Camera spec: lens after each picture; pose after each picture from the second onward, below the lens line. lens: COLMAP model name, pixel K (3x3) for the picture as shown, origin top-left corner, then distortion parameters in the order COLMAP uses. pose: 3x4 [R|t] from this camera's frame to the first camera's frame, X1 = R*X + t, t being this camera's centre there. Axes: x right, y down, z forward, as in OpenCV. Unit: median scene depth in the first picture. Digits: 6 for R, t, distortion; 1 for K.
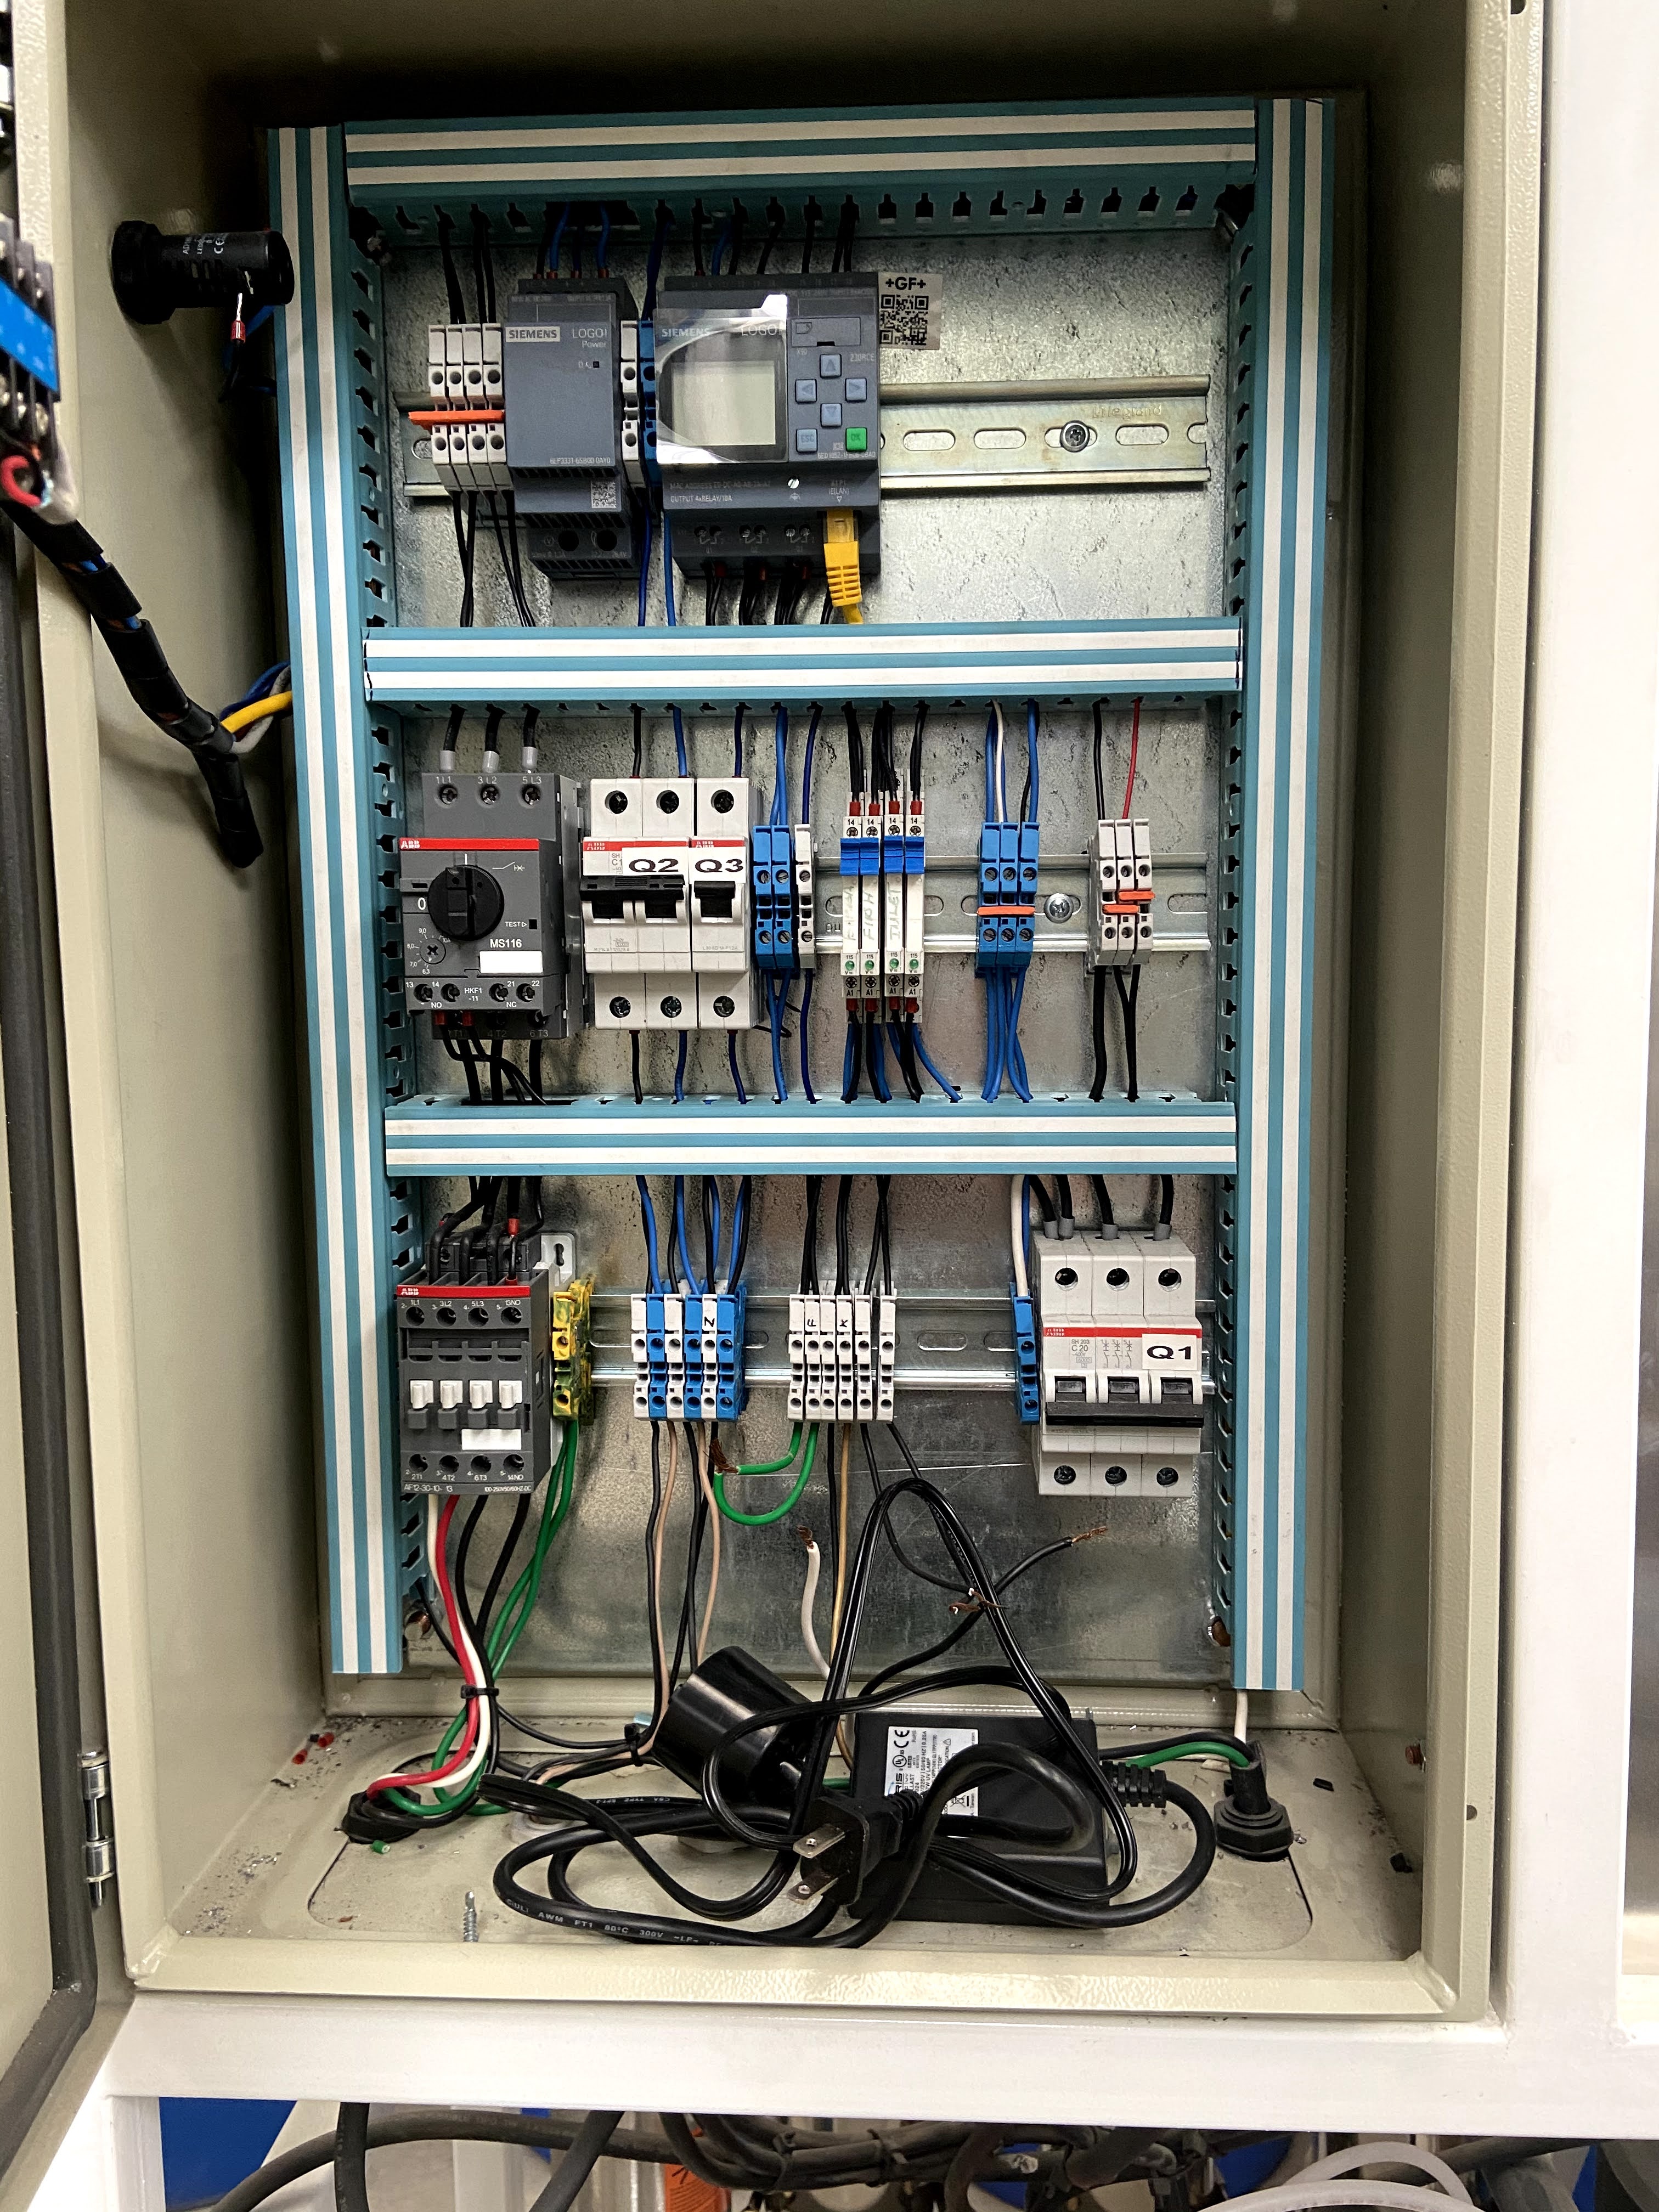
lens RADIAL K [[1698.0, 0, 880.8], [0, 1698.0, 1101.2], [0, 0, 1]] dist [0.120957, -0.167548]
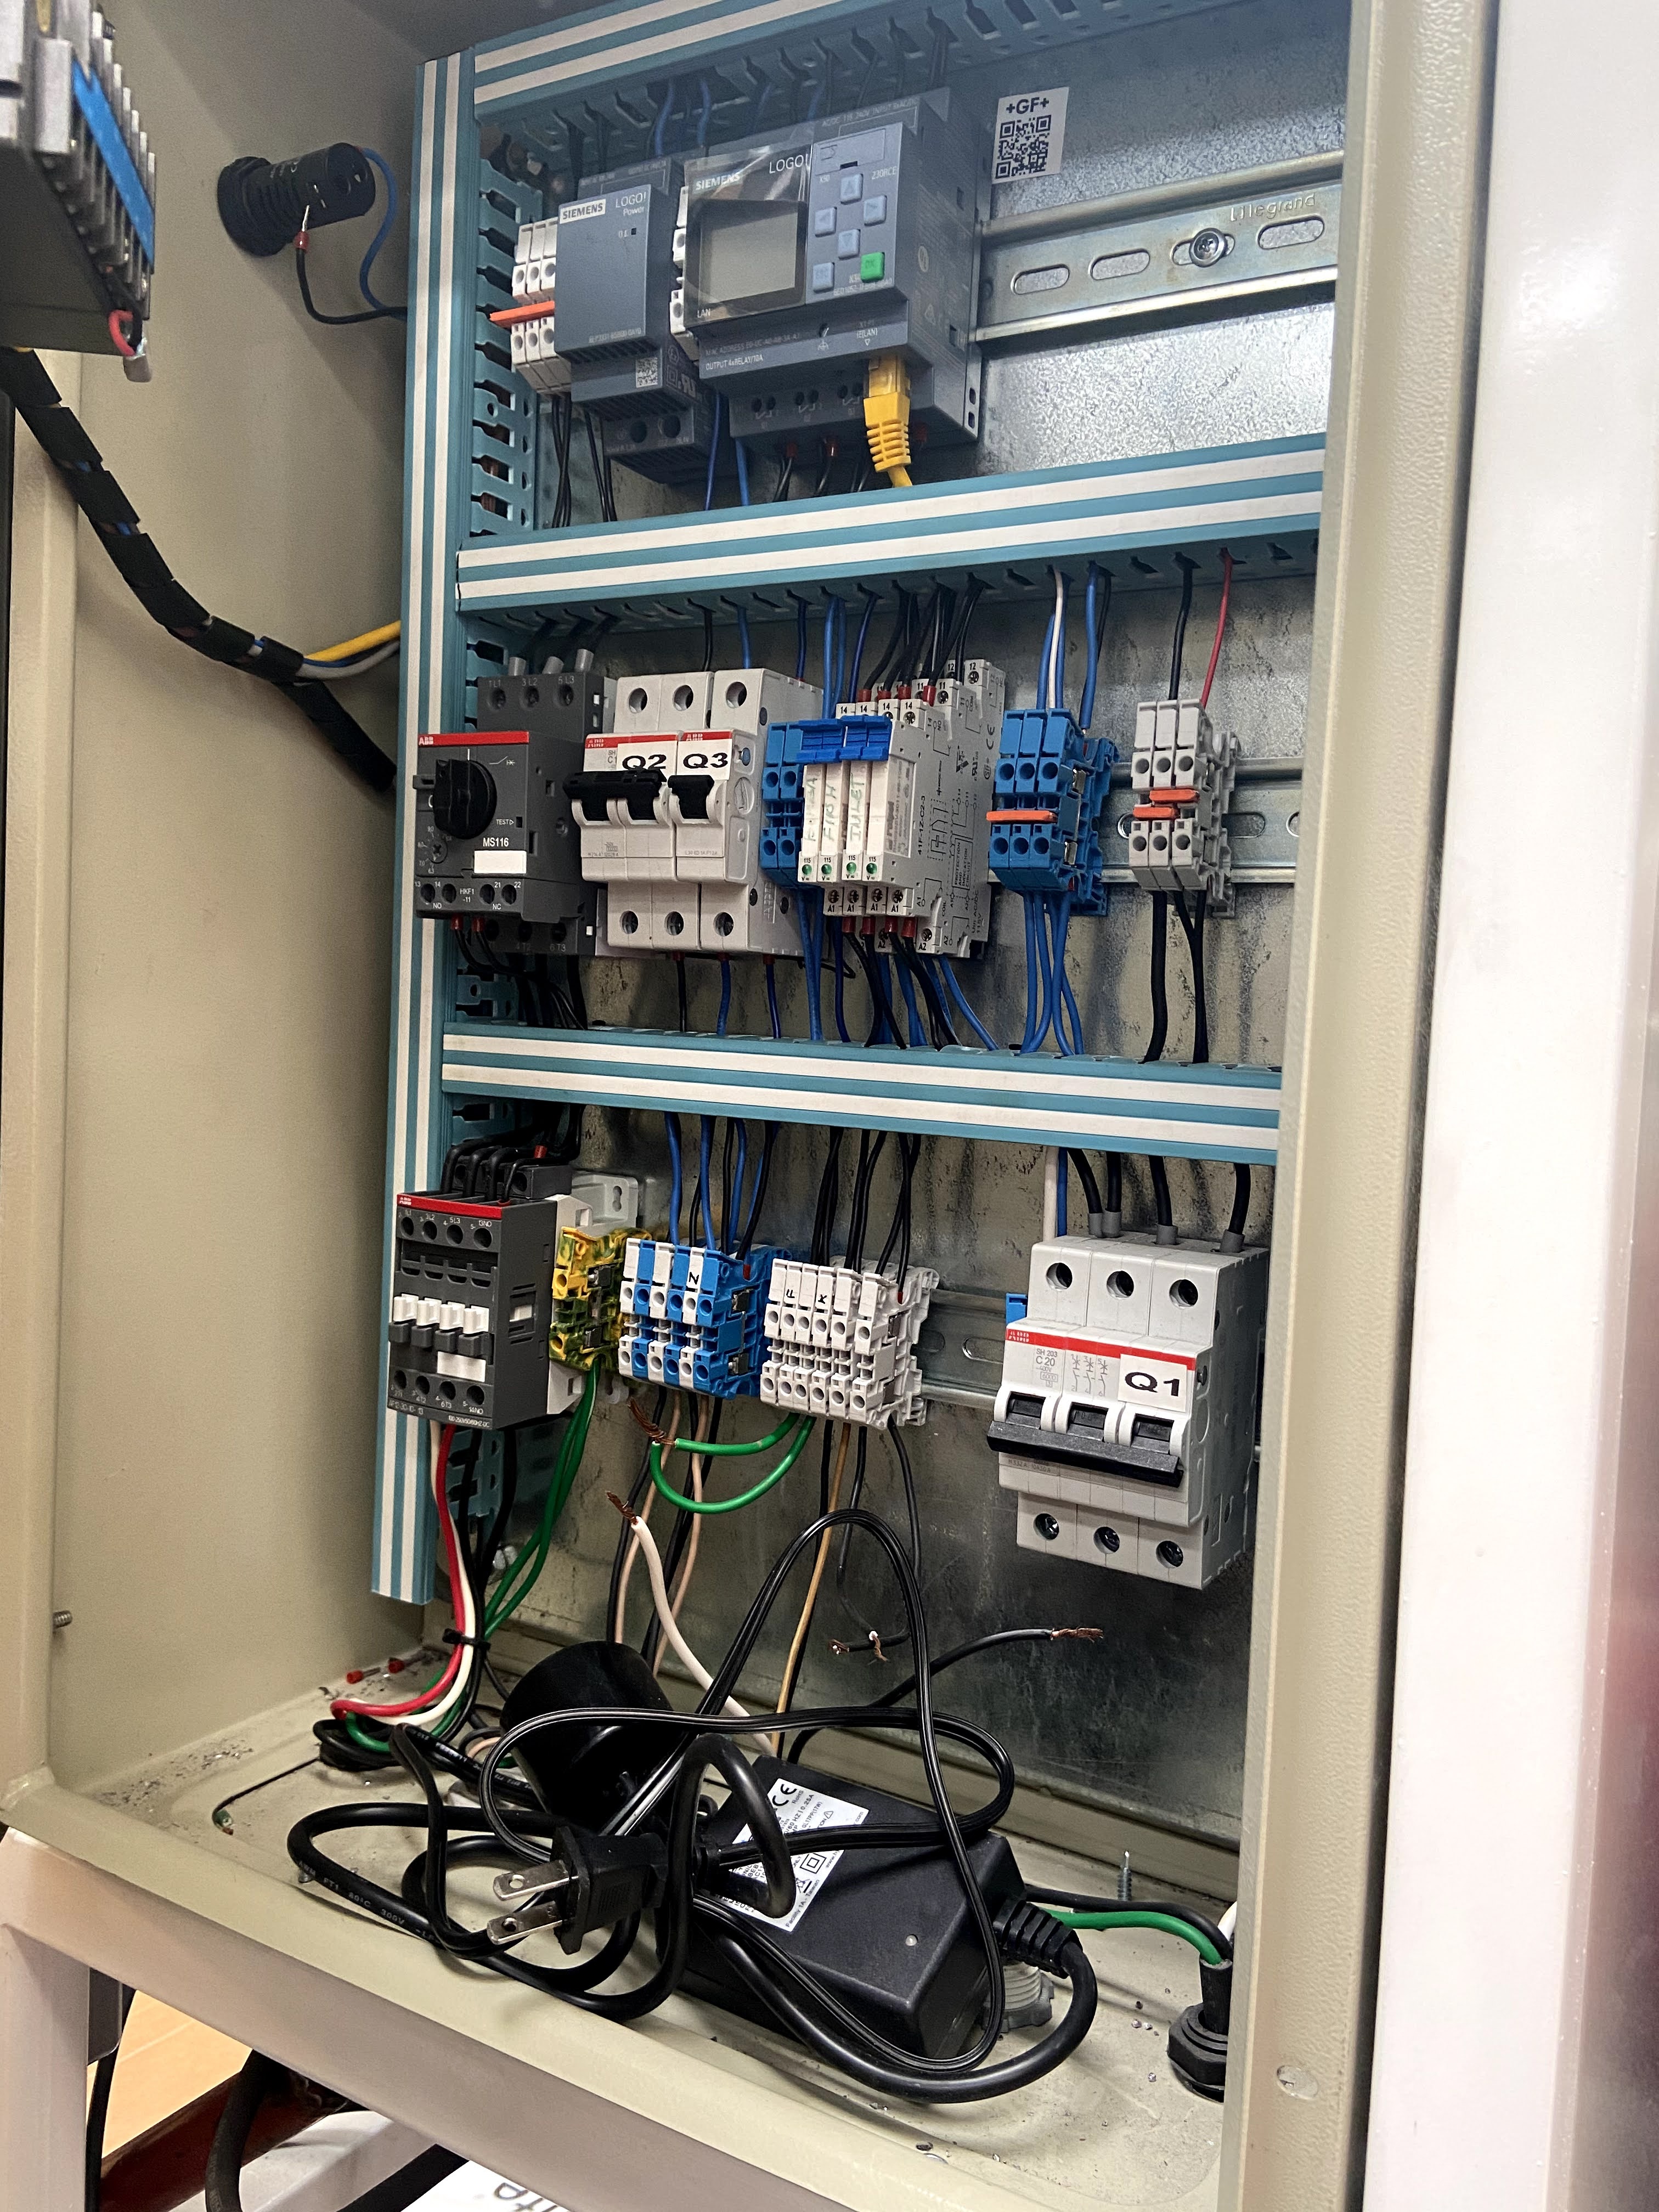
lens RADIAL K [[1698.0, 0, 880.8], [0, 1698.0, 1101.2], [0, 0, 1]] dist [0.120957, -0.167548]
pose [[0.881707, 0.074276, -0.465914, 0.408802], [-0.102679, 0.994069, -0.035838, 0.061099], [0.460489, 0.079438, 0.884104, 0.254902]]
